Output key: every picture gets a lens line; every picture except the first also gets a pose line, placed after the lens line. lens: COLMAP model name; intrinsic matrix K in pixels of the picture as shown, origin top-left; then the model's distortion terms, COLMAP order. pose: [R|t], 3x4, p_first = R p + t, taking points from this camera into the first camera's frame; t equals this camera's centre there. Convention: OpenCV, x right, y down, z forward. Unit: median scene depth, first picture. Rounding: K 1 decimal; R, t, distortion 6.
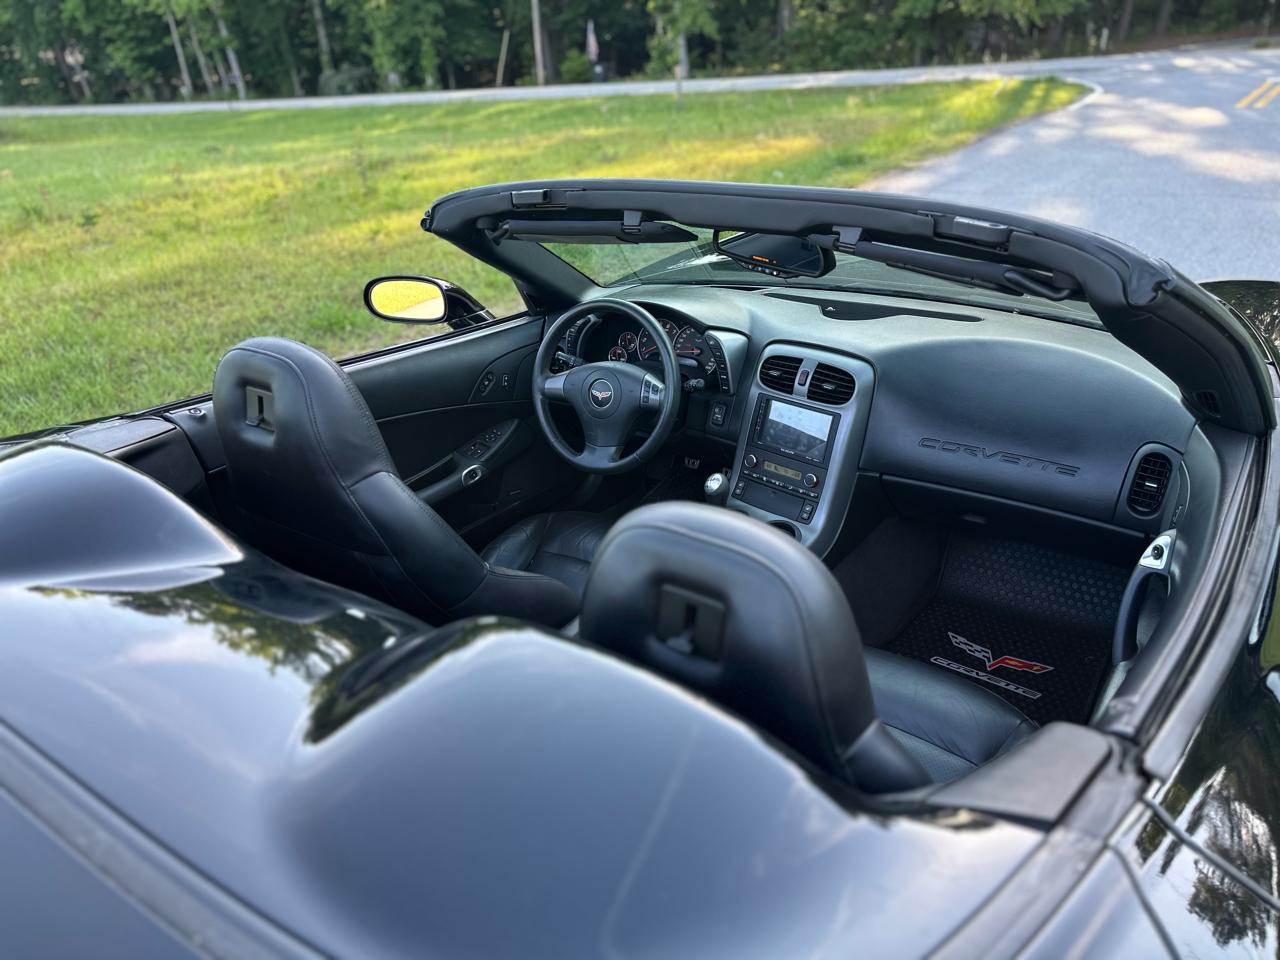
lens RADIAL K [[920.6, 0, 637.6], [0, 920.6, 474.5], [0, 0, 1]] dist [0.009072, -0.015103]
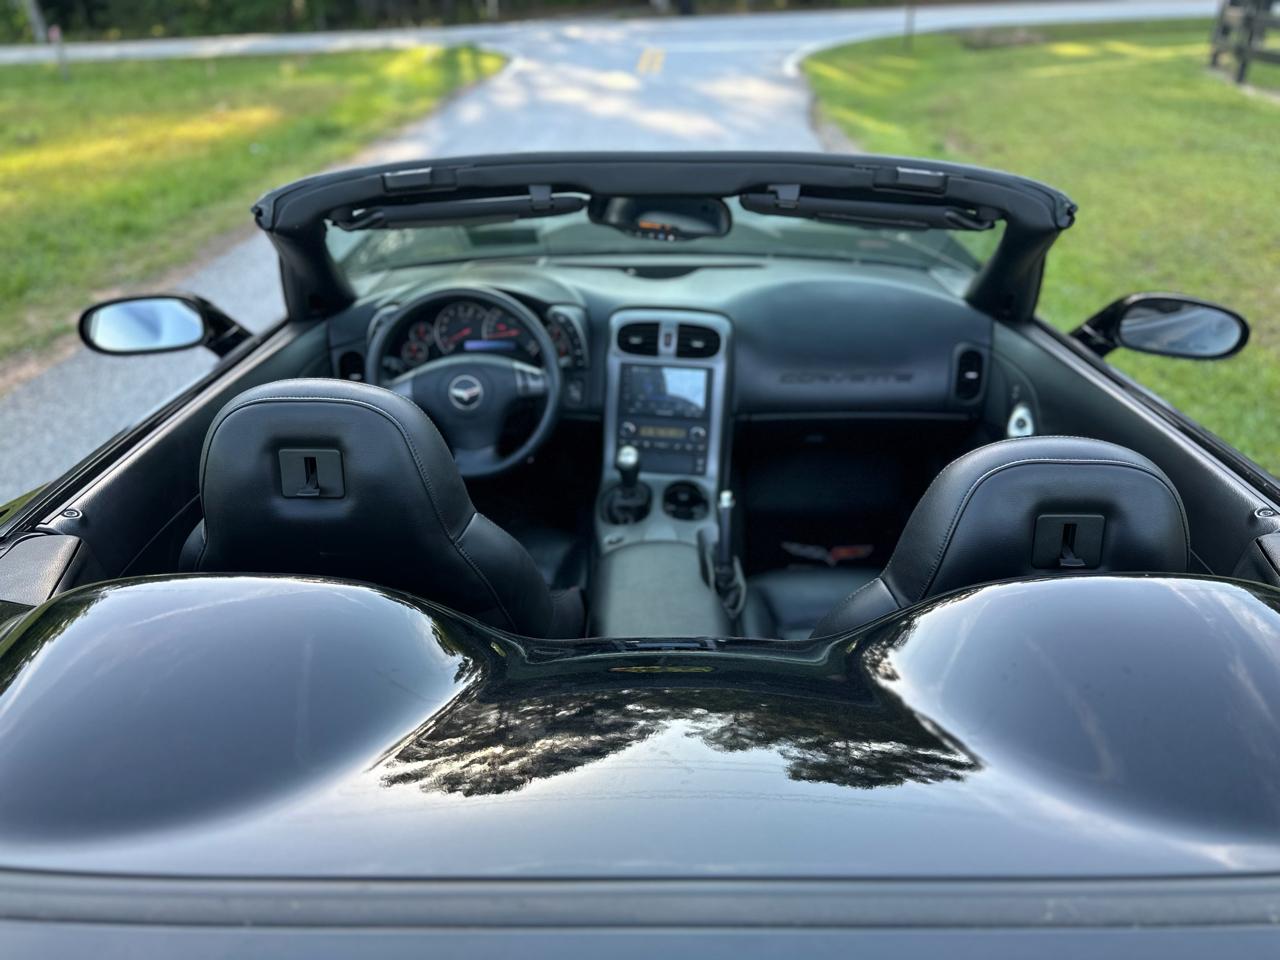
lens RADIAL K [[920.6, 0, 640.6], [0, 920.6, 486.0], [0, 0, 1]] dist [0.009072, -0.015103]
pose [[0.820222, -0.237218, 0.520541, -0.418571], [0.216269, 0.971019, 0.101731, -0.057052], [-0.529588, 0.029135, 0.847754, 0.148150]]
